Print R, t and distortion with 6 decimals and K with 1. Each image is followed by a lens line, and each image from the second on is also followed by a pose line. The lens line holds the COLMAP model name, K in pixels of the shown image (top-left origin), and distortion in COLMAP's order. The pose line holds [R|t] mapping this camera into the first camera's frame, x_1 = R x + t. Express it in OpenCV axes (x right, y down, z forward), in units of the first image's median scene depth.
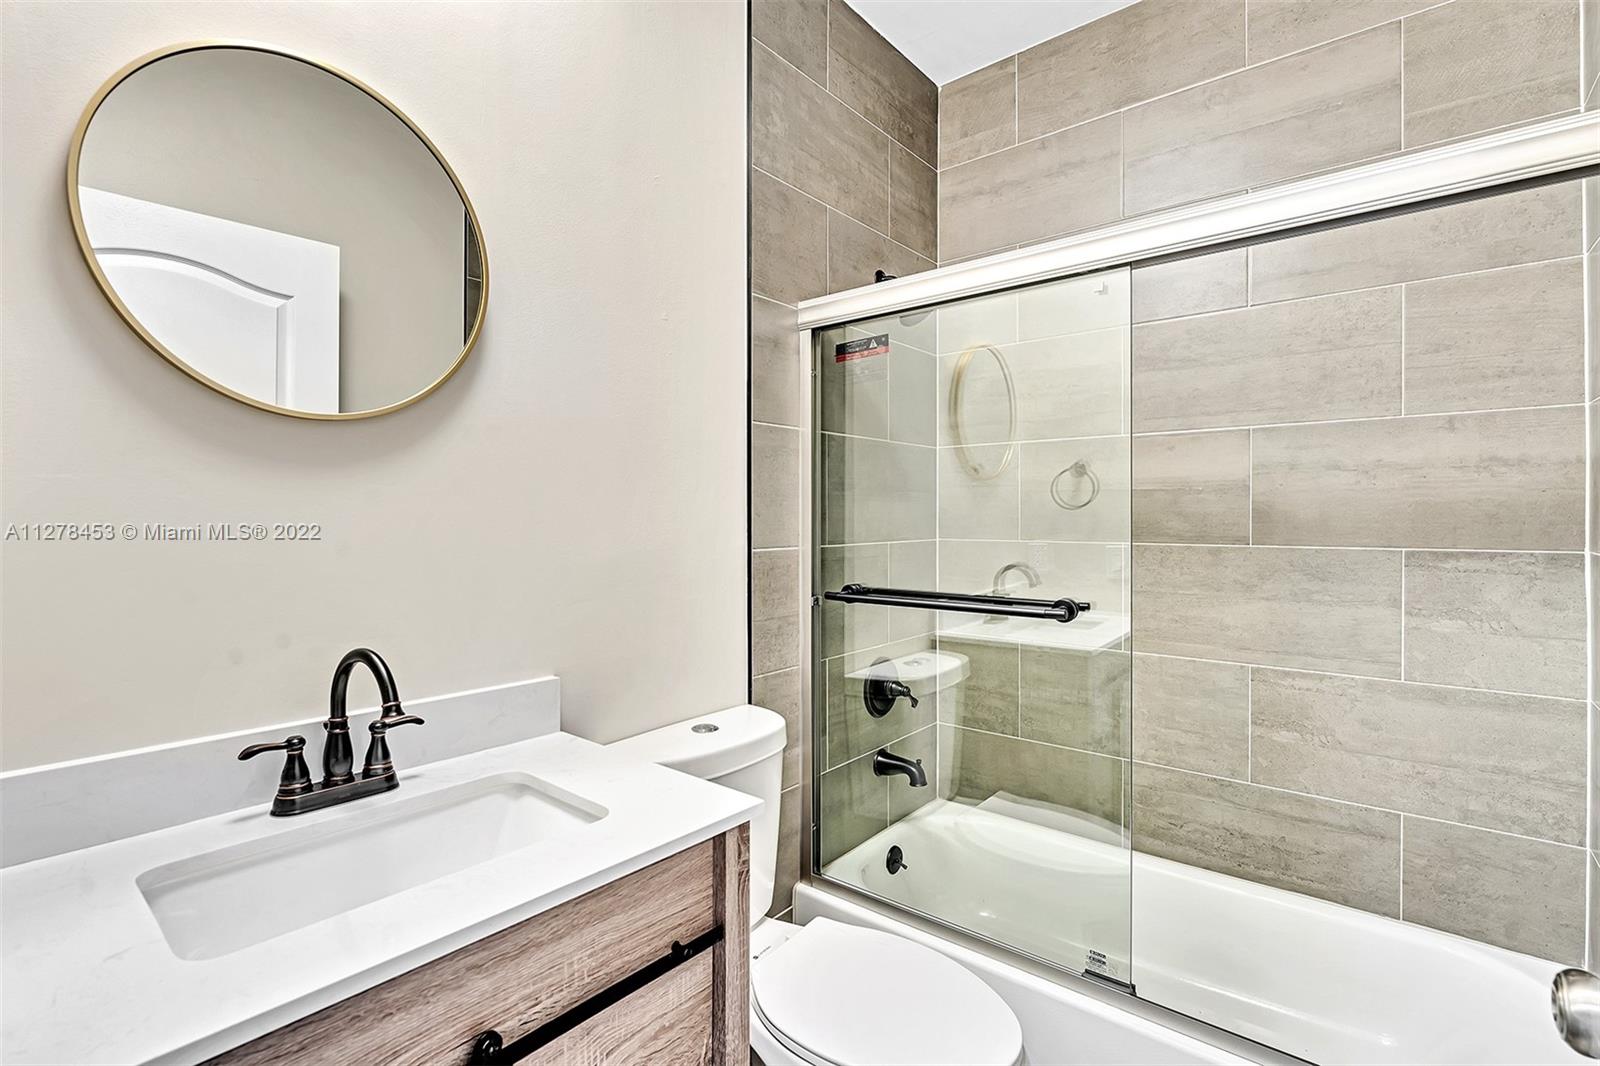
lens RADIAL K [[746.9, 0, 797.7], [0, 746.9, 522.8], [0, 0, 1]] dist [-0.000961, 0.000468]
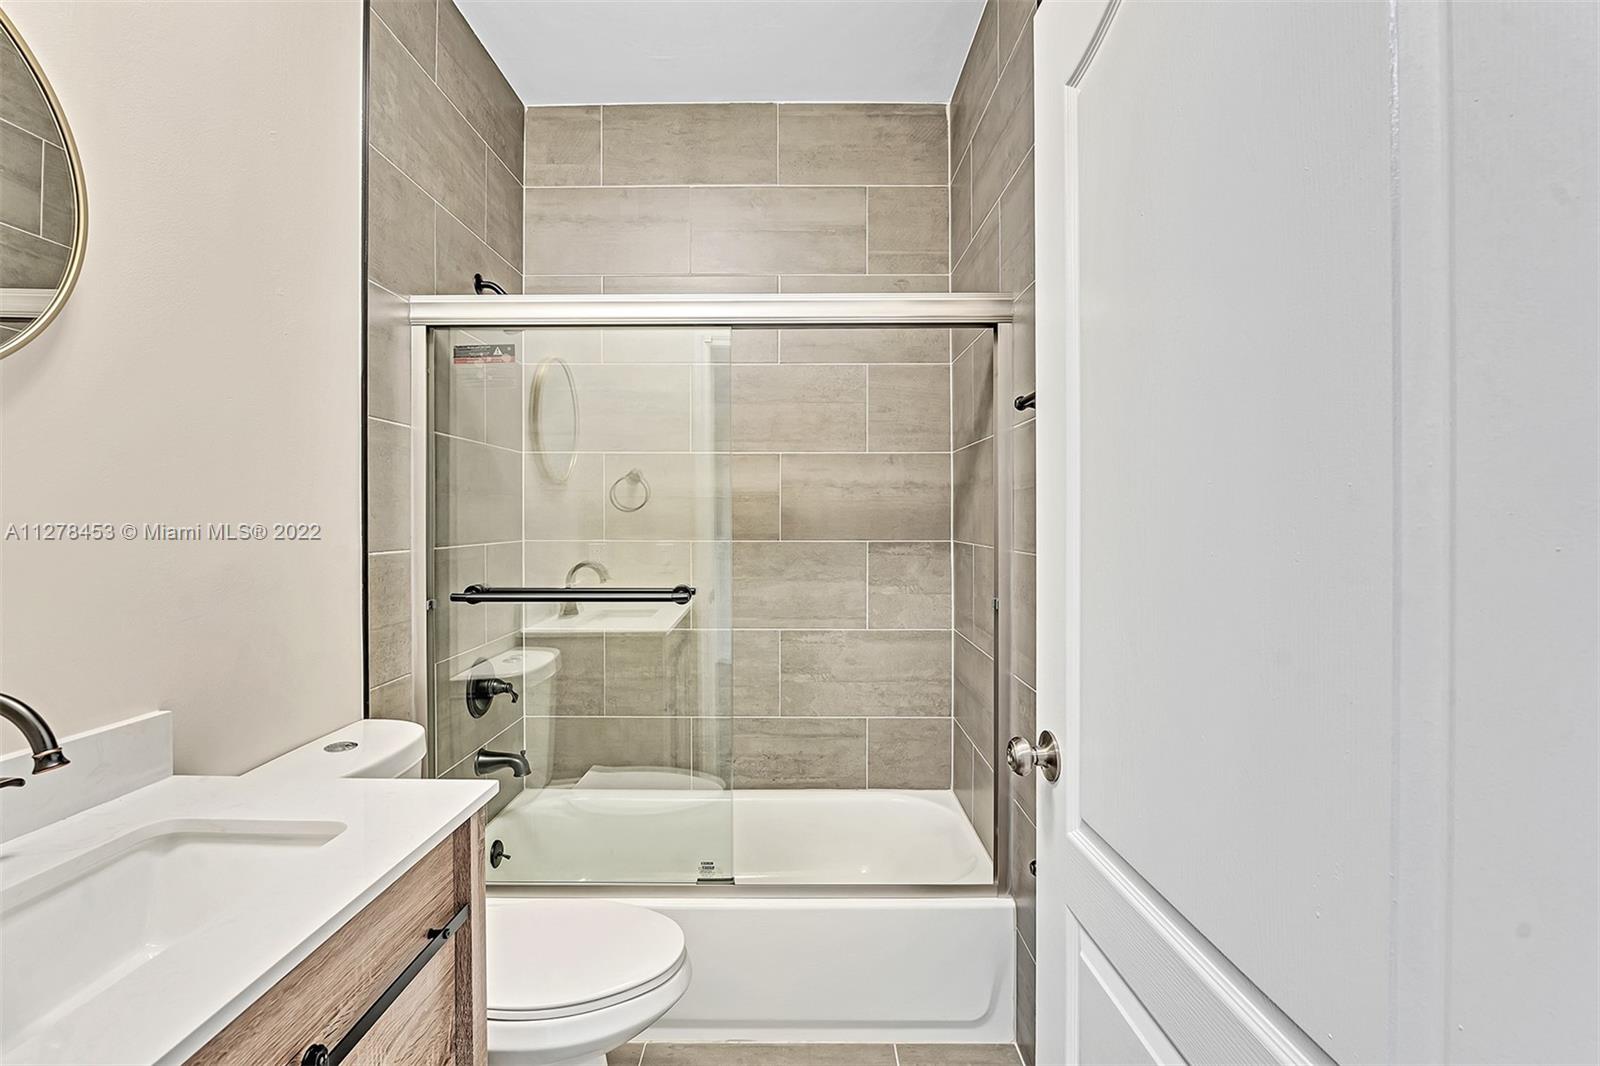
lens RADIAL K [[746.9, 0, 806.7], [0, 746.9, 528.7], [0, 0, 1]] dist [-0.000961, 0.000468]
pose [[0.767904, -0.006214, 0.640535, -0.230730], [0.003511, 0.999979, 0.005492, 0.001601], [-0.640555, -0.001968, 0.767910, -0.068602]]
